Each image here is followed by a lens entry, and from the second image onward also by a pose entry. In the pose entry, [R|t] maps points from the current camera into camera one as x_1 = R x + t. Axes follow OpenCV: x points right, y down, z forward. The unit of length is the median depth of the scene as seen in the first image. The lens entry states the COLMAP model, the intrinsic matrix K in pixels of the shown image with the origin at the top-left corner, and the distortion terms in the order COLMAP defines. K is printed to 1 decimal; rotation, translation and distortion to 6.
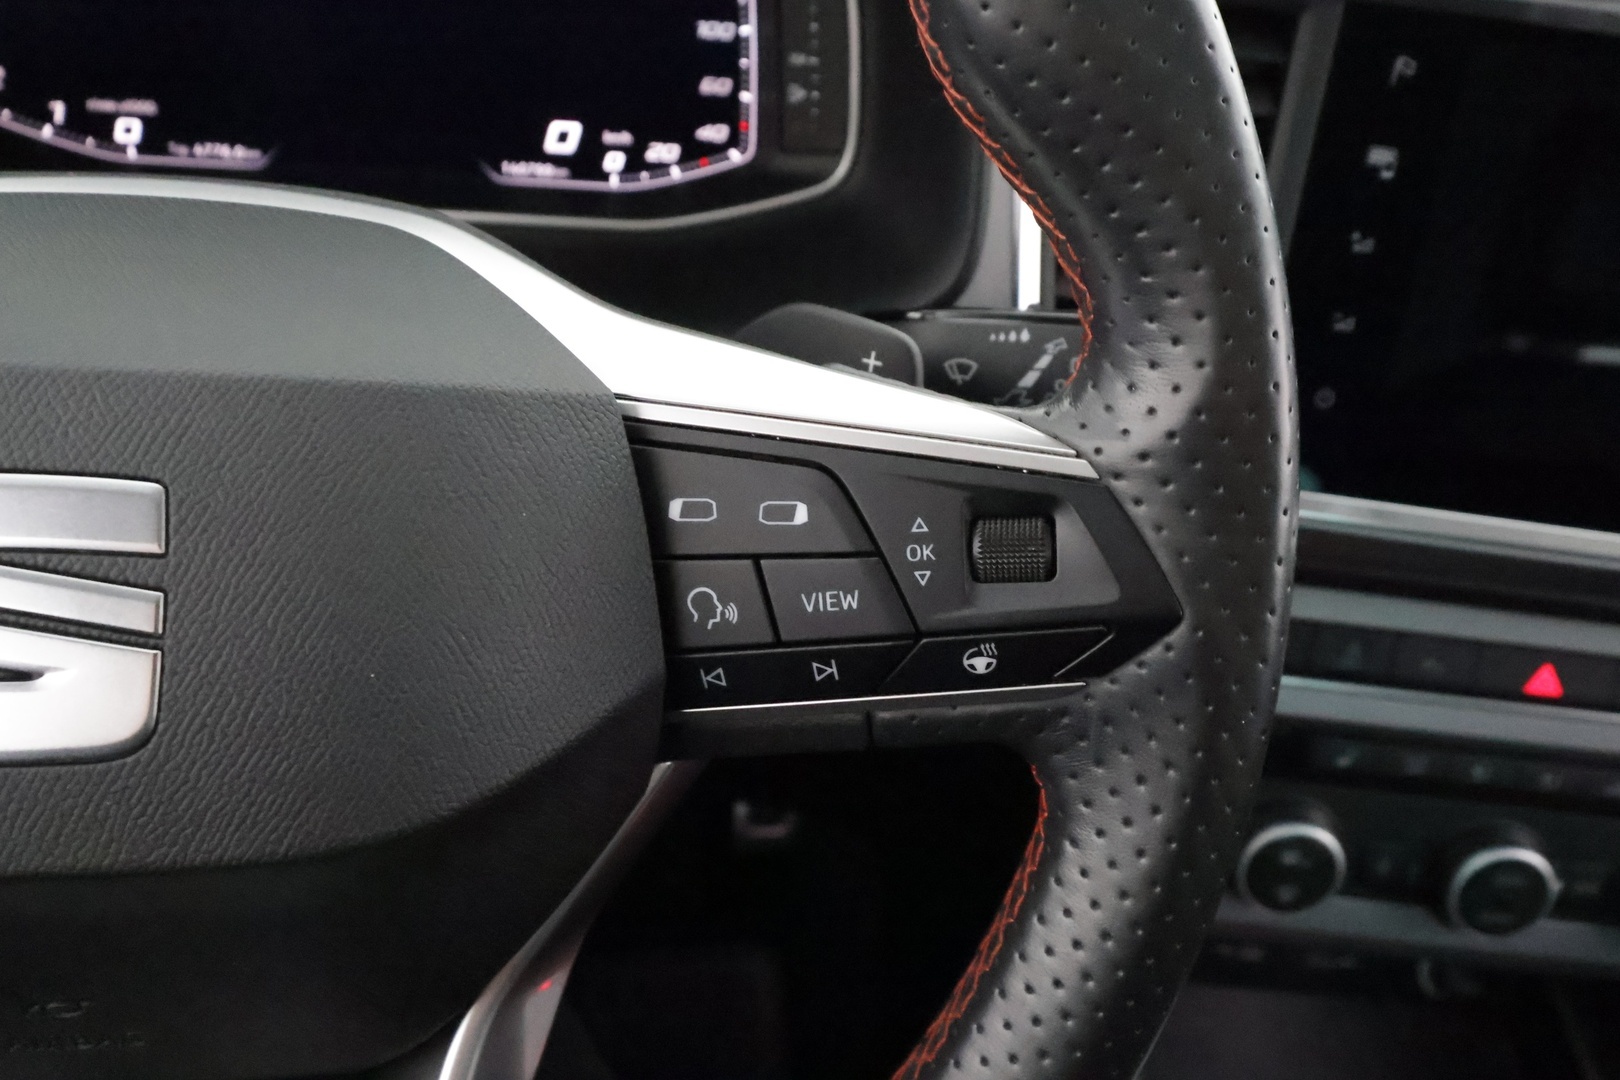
lens RADIAL K [[1302.7, 0, 812.0], [0, 1302.7, 533.9], [0, 0, 1]] dist [-0.007030, 0.013702]
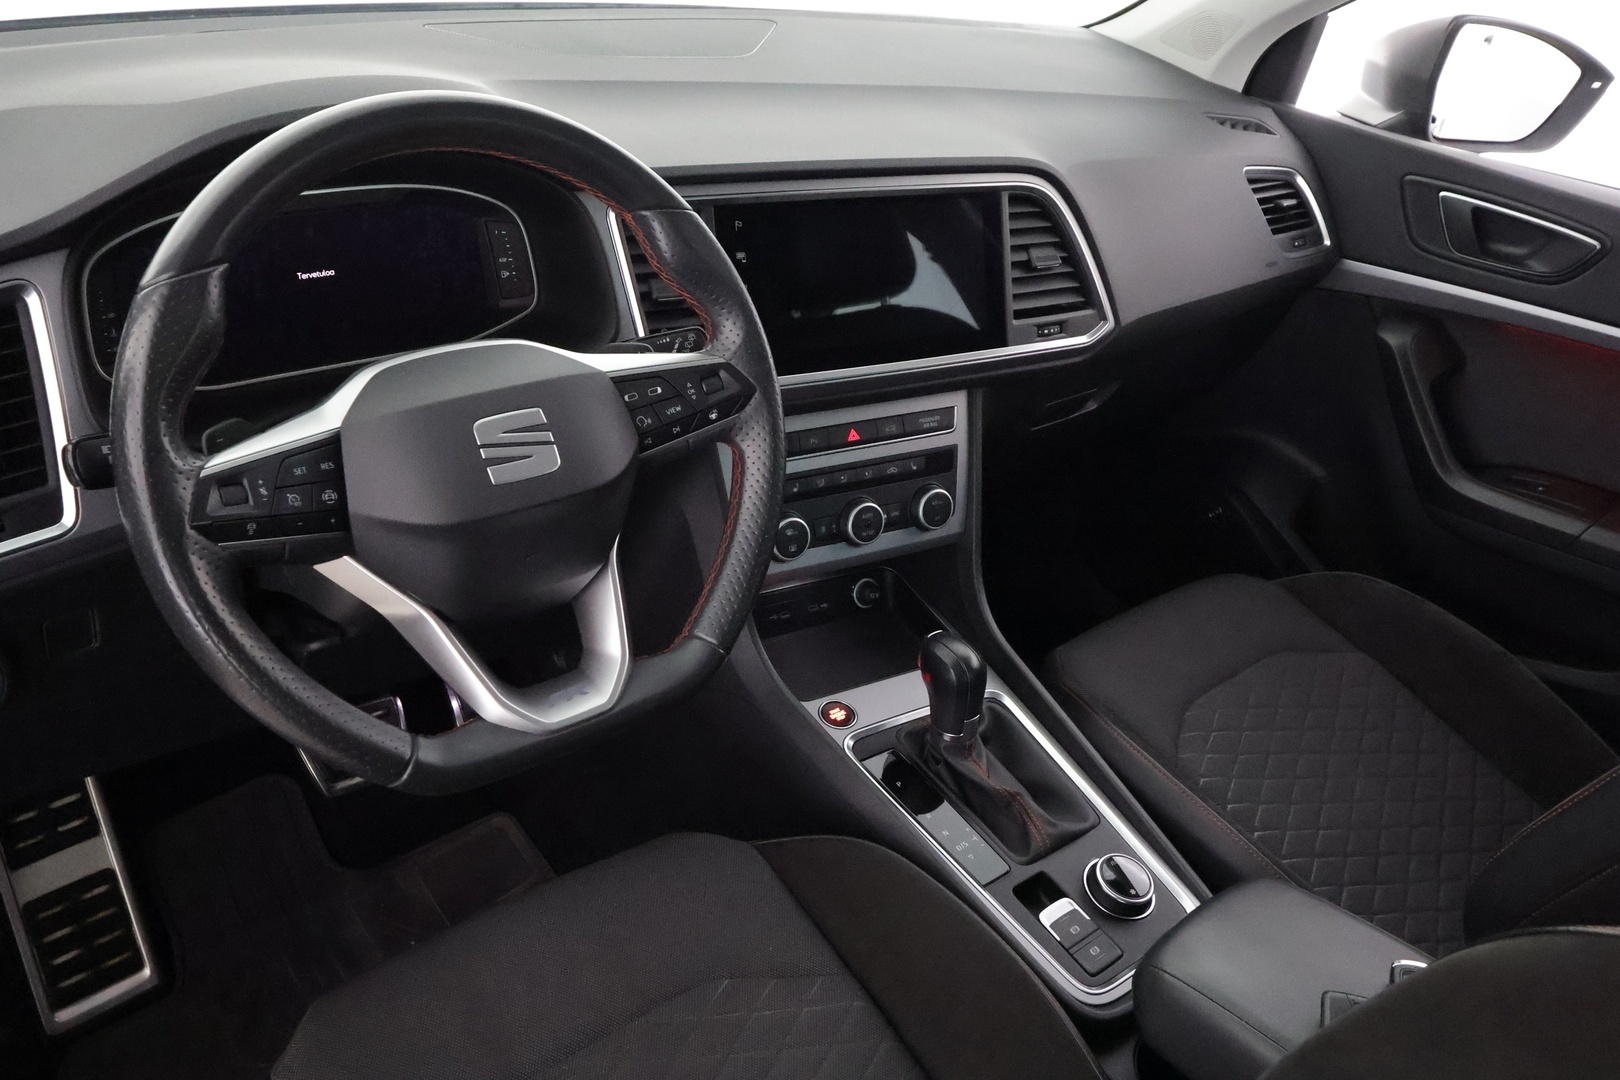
lens RADIAL K [[1302.7, 0, 848.1], [0, 1302.7, 536.7], [0, 0, 1]] dist [-0.007030, 0.013702]
pose [[0.833003, -0.295652, 0.467649, -0.847361], [0.313837, 0.948605, 0.040692, 0.238418], [-0.455644, 0.112869, 0.882977, -1.490034]]
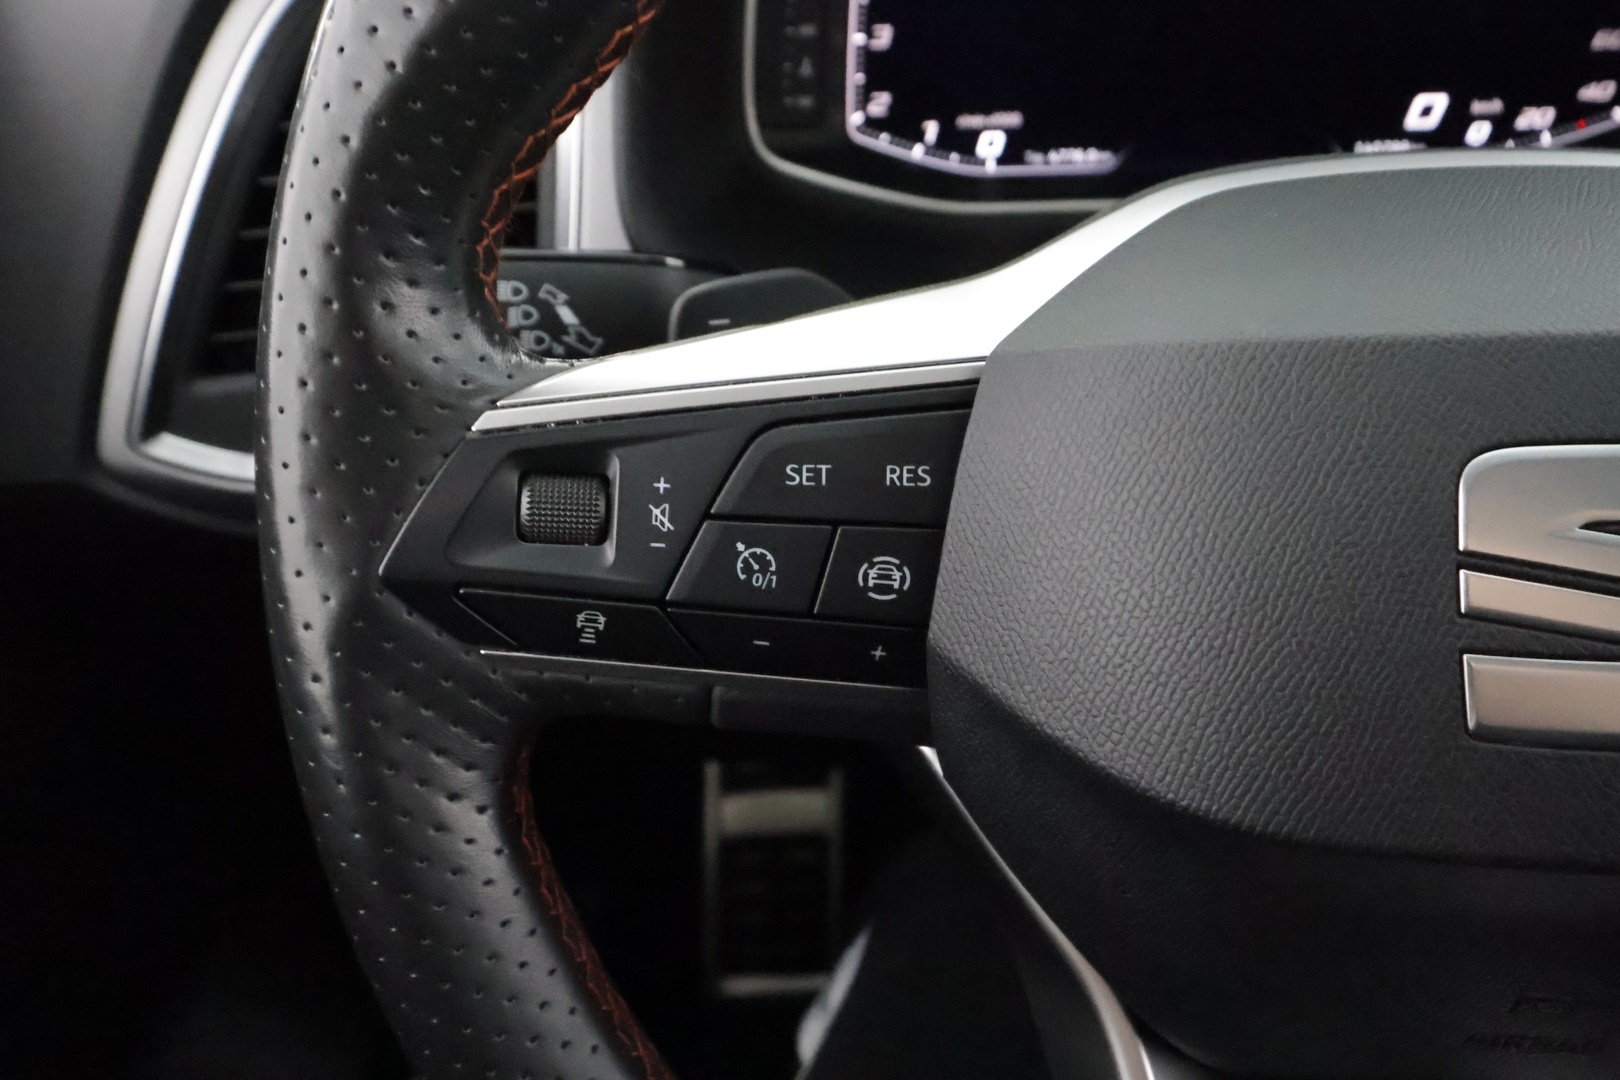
lens RADIAL K [[1302.7, 0, 819.8], [0, 1302.7, 537.6], [0, 0, 1]] dist [-0.007030, 0.013702]
pose [[0.966781, -0.012795, -0.255285, -0.455779], [0.011270, 0.999909, -0.007435, 0.010077], [0.255357, 0.004311, 0.966837, -0.035466]]
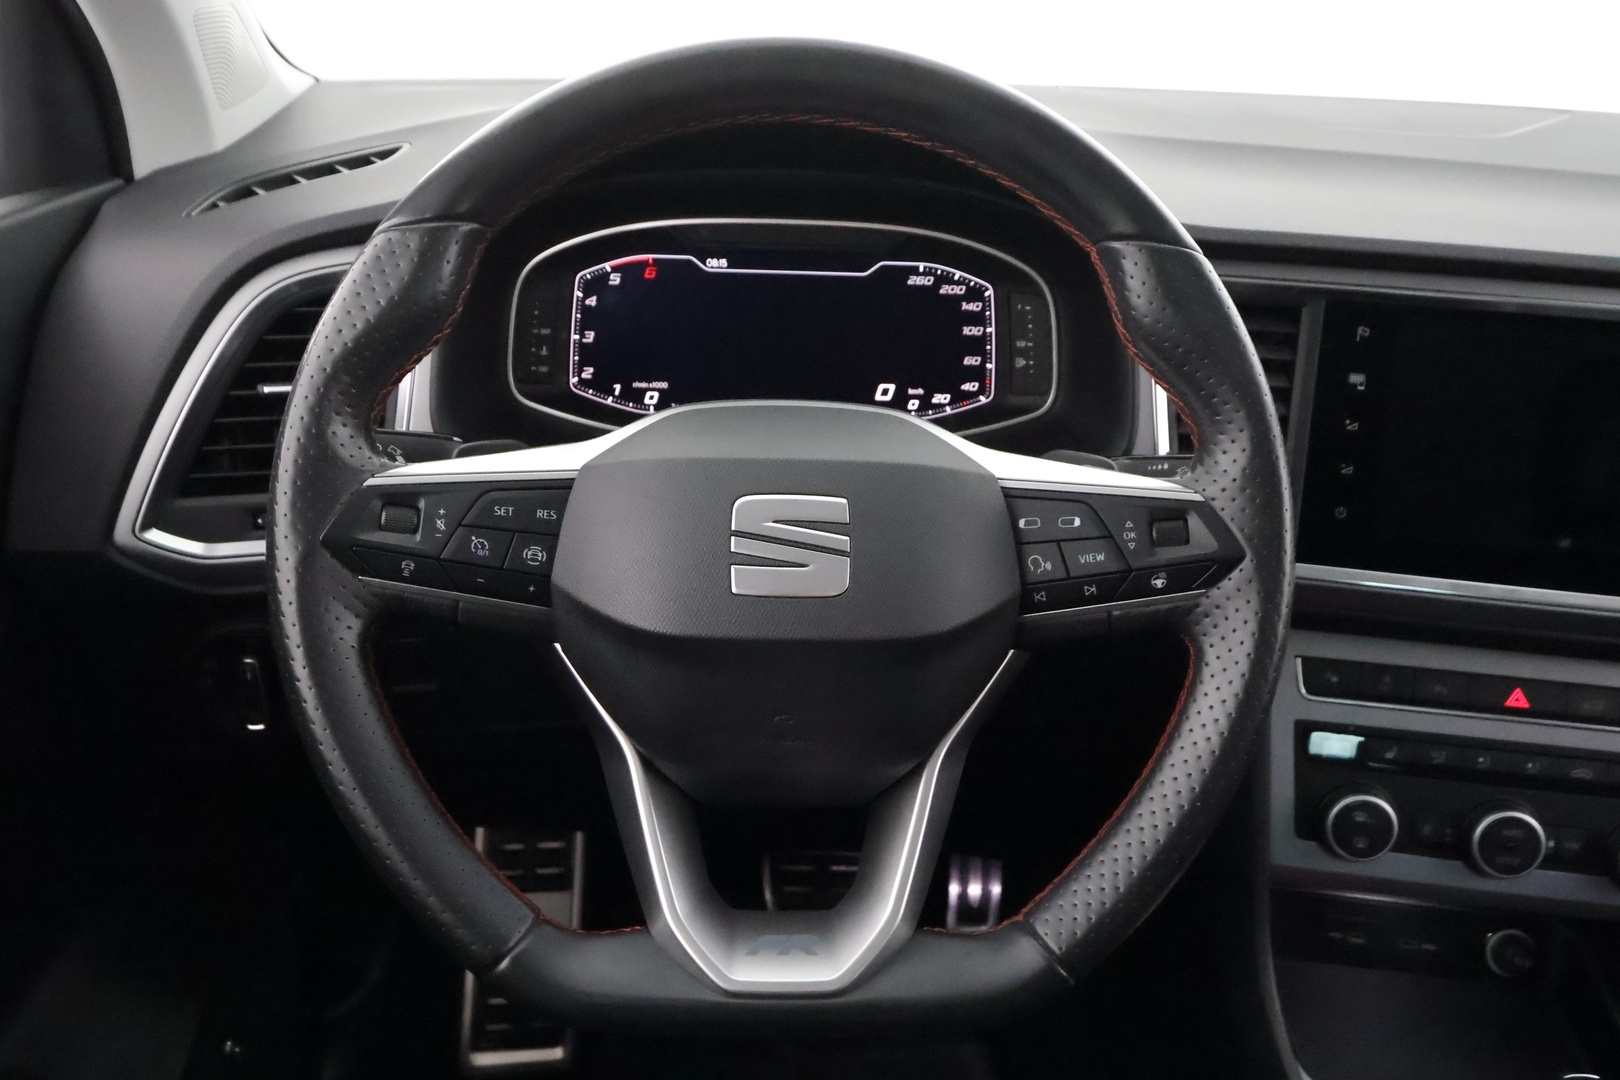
lens RADIAL K [[1248.5, 0, 811.2], [0, 1248.5, 529.4], [0, 0, 1]] dist [0.003361, 0.004738]
pose [[0.994578, -0.030282, -0.099491, -0.153810], [0.008769, 0.977680, -0.209919, 0.274195], [0.103627, 0.207908, 0.972644, -0.730724]]
